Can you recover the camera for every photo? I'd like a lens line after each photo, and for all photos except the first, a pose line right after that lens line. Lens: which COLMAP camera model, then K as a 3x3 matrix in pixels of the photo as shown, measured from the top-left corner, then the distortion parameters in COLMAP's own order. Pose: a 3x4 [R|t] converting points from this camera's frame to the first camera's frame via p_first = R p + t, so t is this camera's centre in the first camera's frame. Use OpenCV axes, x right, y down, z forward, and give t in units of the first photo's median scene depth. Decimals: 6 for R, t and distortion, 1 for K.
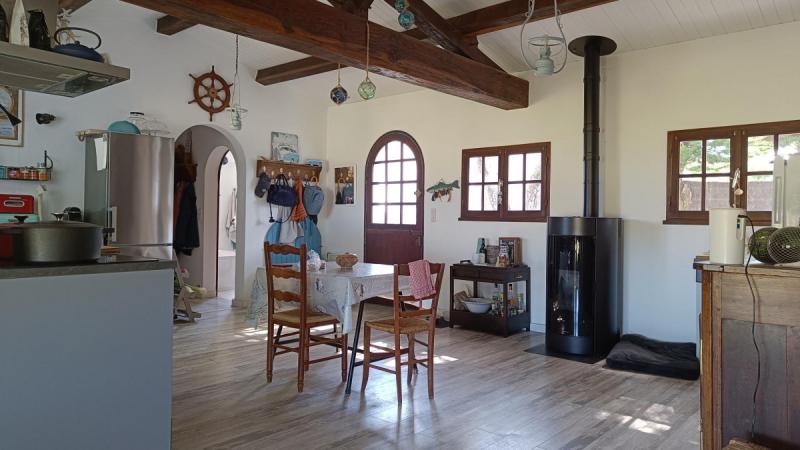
lens RADIAL K [[556.9, 0, 400.0], [0, 556.9, 225.0], [0, 0, 1]] dist [0.009430, 0.000901]
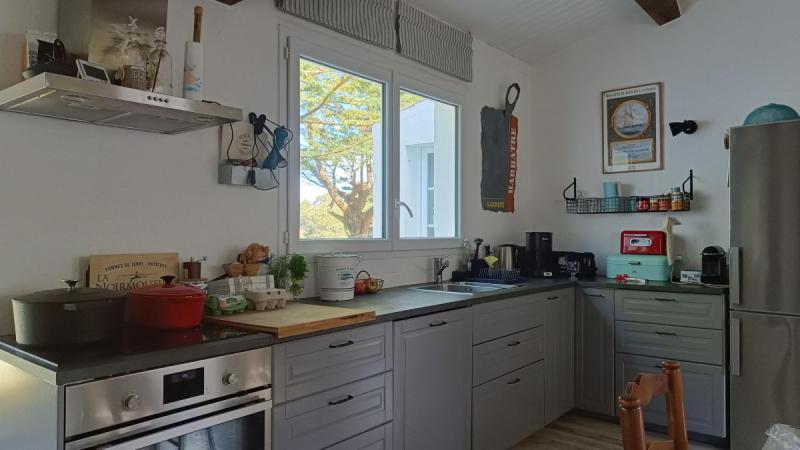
lens RADIAL K [[556.9, 0, 400.0], [0, 556.9, 225.0], [0, 0, 1]] dist [0.009430, 0.000901]
pose [[0.031677, -0.021801, -0.999260, 0.099645], [-0.011916, 0.999683, -0.022188, -0.039482], [0.999427, 0.012610, 0.031407, 0.609816]]
